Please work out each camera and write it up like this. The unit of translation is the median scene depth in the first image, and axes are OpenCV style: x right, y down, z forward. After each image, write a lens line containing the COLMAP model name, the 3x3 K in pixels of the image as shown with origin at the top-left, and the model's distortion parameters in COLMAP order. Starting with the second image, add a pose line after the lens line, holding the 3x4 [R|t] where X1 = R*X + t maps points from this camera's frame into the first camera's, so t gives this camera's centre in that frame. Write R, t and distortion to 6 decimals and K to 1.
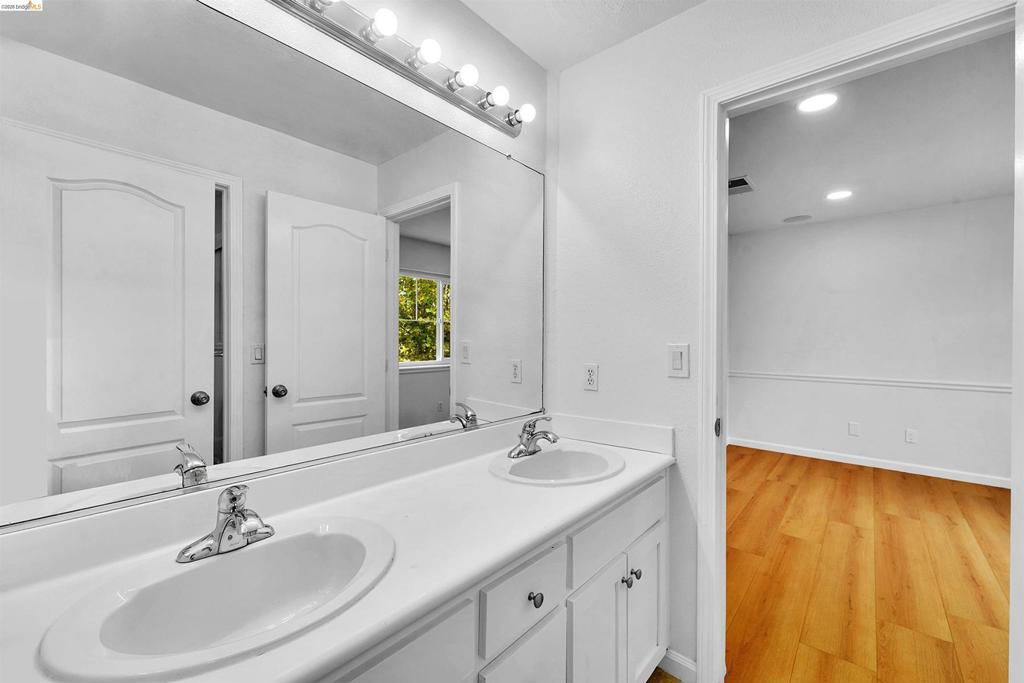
lens RADIAL K [[413.1, 0, 516.5], [0, 413.1, 344.8], [0, 0, 1]] dist [-0.001182, -0.000328]
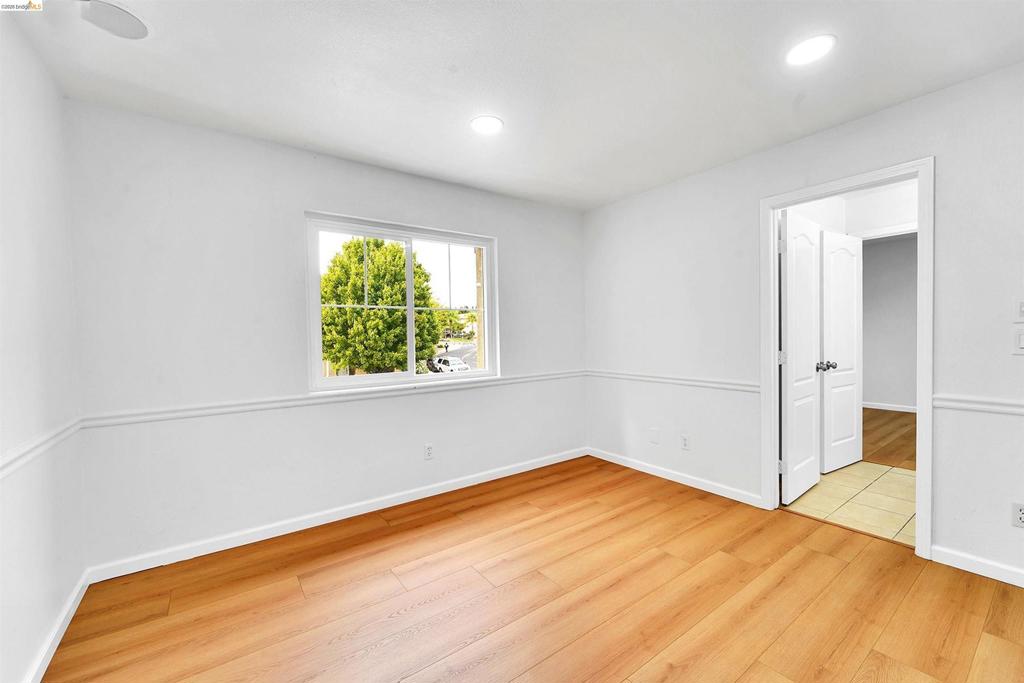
lens RADIAL K [[413.1, 0, 511.9], [0, 413.1, 338.0], [0, 0, 1]] dist [-0.001182, -0.000328]
pose [[-0.973477, 0.005605, 0.228715, 1.103599], [0.010386, 0.999752, 0.019707, -0.012740], [-0.228547, 0.021559, -0.973294, 1.934138]]
